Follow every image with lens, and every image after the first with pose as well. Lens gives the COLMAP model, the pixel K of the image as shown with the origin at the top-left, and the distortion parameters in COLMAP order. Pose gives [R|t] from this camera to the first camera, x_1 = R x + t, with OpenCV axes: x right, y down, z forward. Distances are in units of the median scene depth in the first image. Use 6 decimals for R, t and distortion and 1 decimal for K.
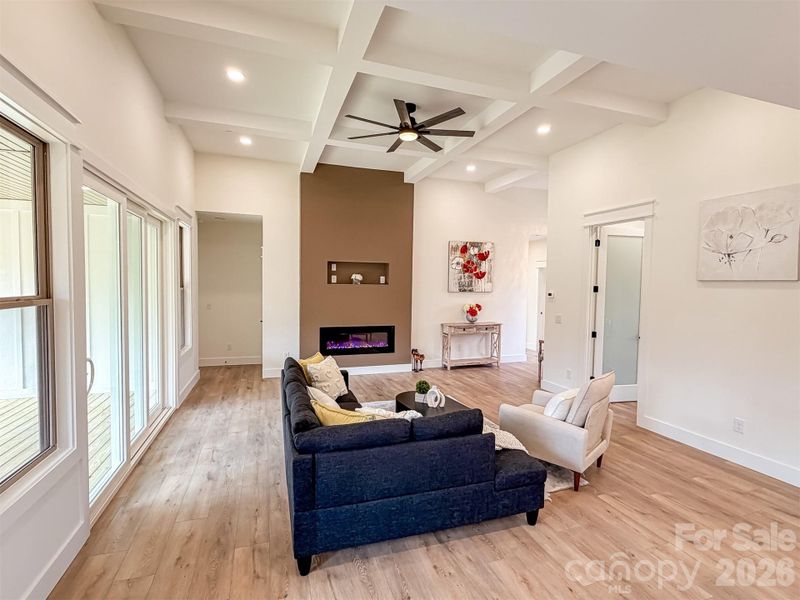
lens RADIAL K [[389.3, 0, 399.1], [0, 389.3, 299.1], [0, 0, 1]] dist [-0.002310, -0.000677]
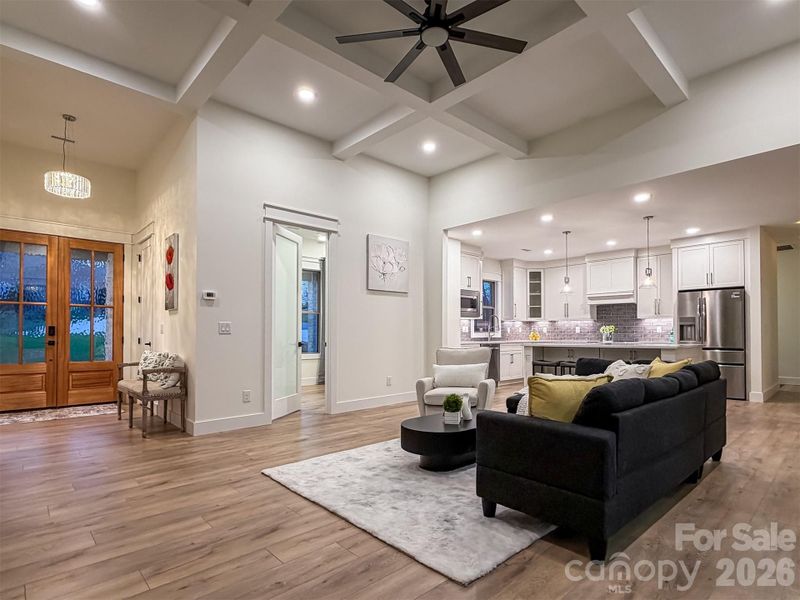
lens RADIAL K [[425.1, 0, 405.1], [0, 425.1, 329.3], [0, 0, 1]] dist [0.000679, -0.000746]
pose [[-0.413157, -0.001342, 0.910659, -0.364305], [0.034743, 0.999248, 0.017235, 0.041006], [-0.909997, 0.038759, -0.412800, 0.810175]]
